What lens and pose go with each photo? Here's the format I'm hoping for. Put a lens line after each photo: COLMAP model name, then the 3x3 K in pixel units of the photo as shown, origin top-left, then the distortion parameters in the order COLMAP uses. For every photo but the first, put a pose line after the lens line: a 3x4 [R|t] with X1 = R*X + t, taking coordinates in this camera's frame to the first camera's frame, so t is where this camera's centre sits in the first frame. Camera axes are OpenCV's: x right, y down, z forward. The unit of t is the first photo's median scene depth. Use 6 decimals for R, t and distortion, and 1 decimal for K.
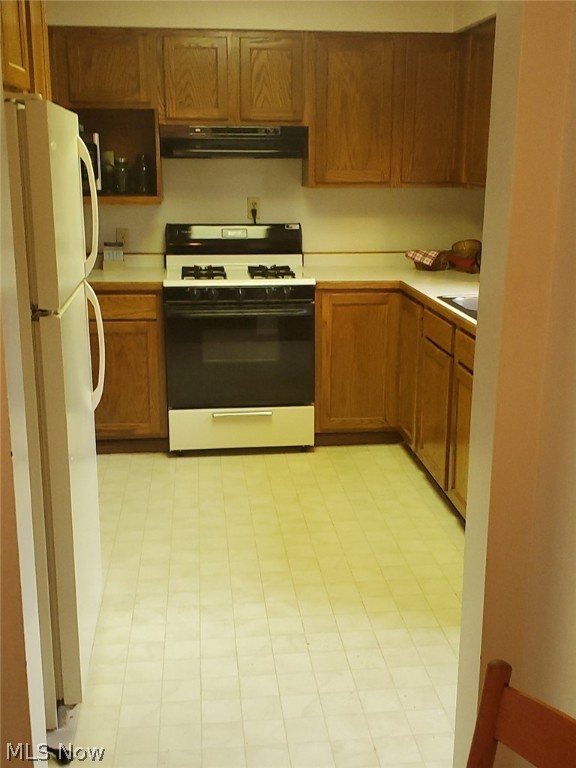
lens RADIAL K [[902.6, 0, 288.0], [0, 902.6, 384.0], [0, 0, 1]] dist [0.205472, -0.779626]
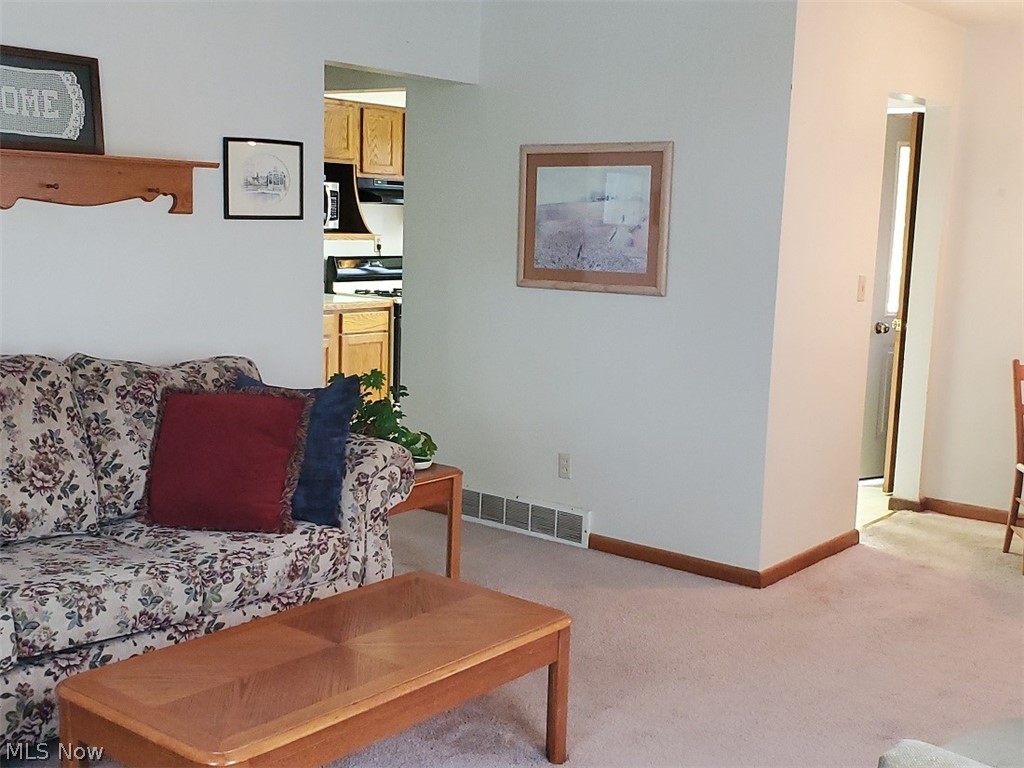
lens RADIAL K [[1215.6, 0, 512.4], [0, 1215.6, 368.5], [0, 0, 1]] dist [0.204052, -0.711562]
pose [[0.701799, -0.075114, 0.708404, -1.190970], [0.146094, 0.988465, -0.039922, 0.070465], [-0.697234, 0.131511, 0.704677, -0.283673]]
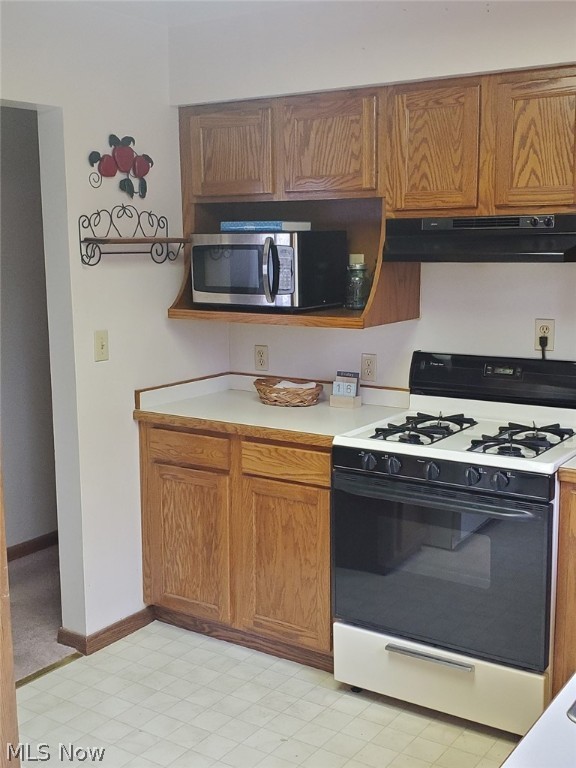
lens RADIAL K [[911.7, 0, 287.4], [0, 911.7, 400.4], [0, 0, 1]] dist [0.204052, -0.711562]
pose [[0.765059, 0.101227, -0.635954, 0.272350], [-0.143973, 0.989457, -0.015705, -0.120603], [0.627660, 0.103575, 0.771567, 0.412112]]
